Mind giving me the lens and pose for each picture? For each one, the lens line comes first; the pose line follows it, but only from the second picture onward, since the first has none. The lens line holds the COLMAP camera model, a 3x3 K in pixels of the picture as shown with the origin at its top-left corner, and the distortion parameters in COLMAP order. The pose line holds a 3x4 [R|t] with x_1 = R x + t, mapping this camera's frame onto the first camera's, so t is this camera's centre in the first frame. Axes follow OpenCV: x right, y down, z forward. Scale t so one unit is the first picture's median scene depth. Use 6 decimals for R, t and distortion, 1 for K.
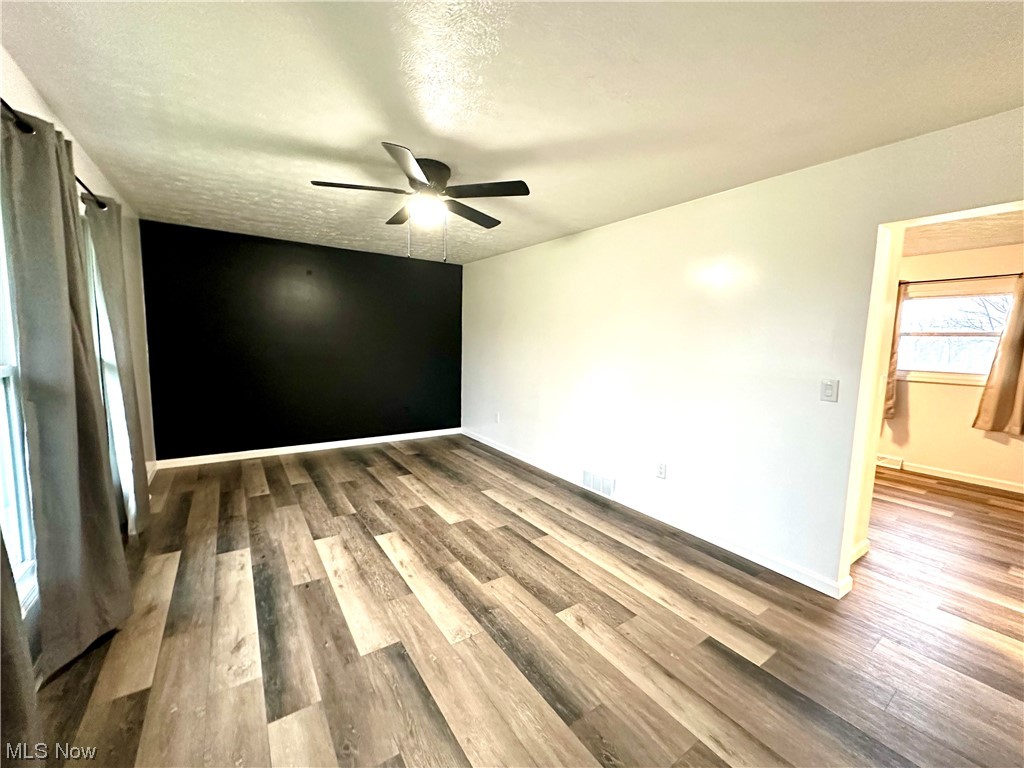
lens RADIAL K [[406.9, 0, 513.0], [0, 406.9, 383.5], [0, 0, 1]] dist [-0.001087, 0.000158]
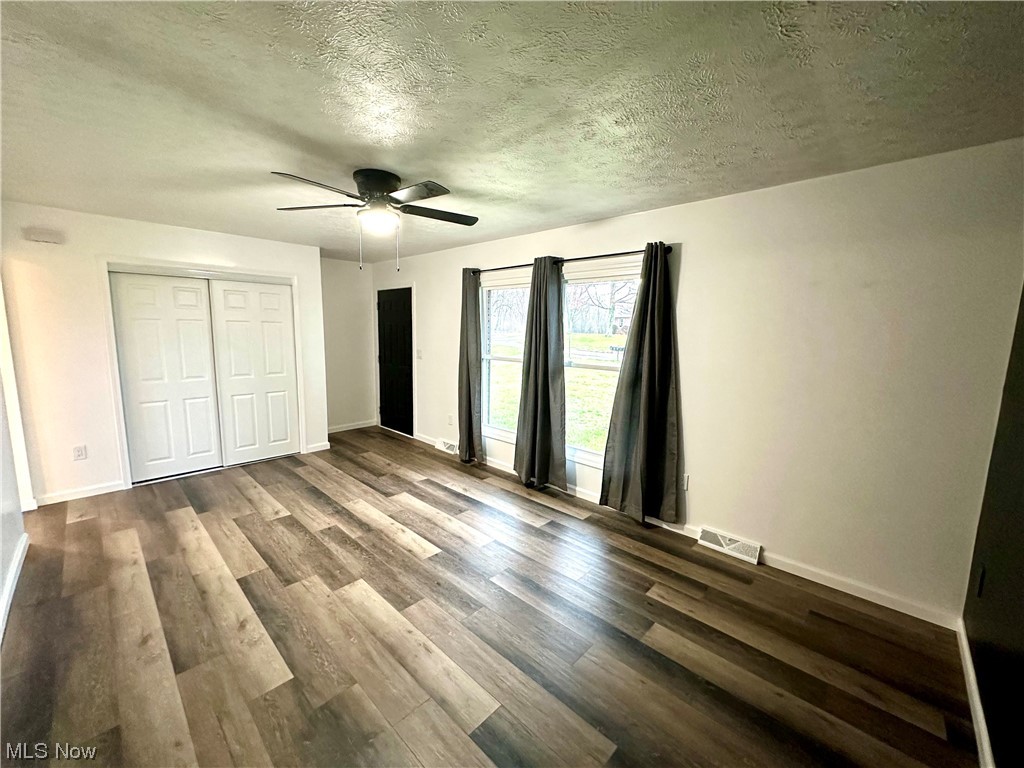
lens RADIAL K [[406.9, 0, 512.1], [0, 406.9, 383.3], [0, 0, 1]] dist [-0.001087, 0.000158]
pose [[-0.978306, -0.019485, -0.206245, -0.333887], [-0.067107, 0.971692, 0.226519, -0.287110], [0.195993, 0.235446, -0.951920, 2.125609]]
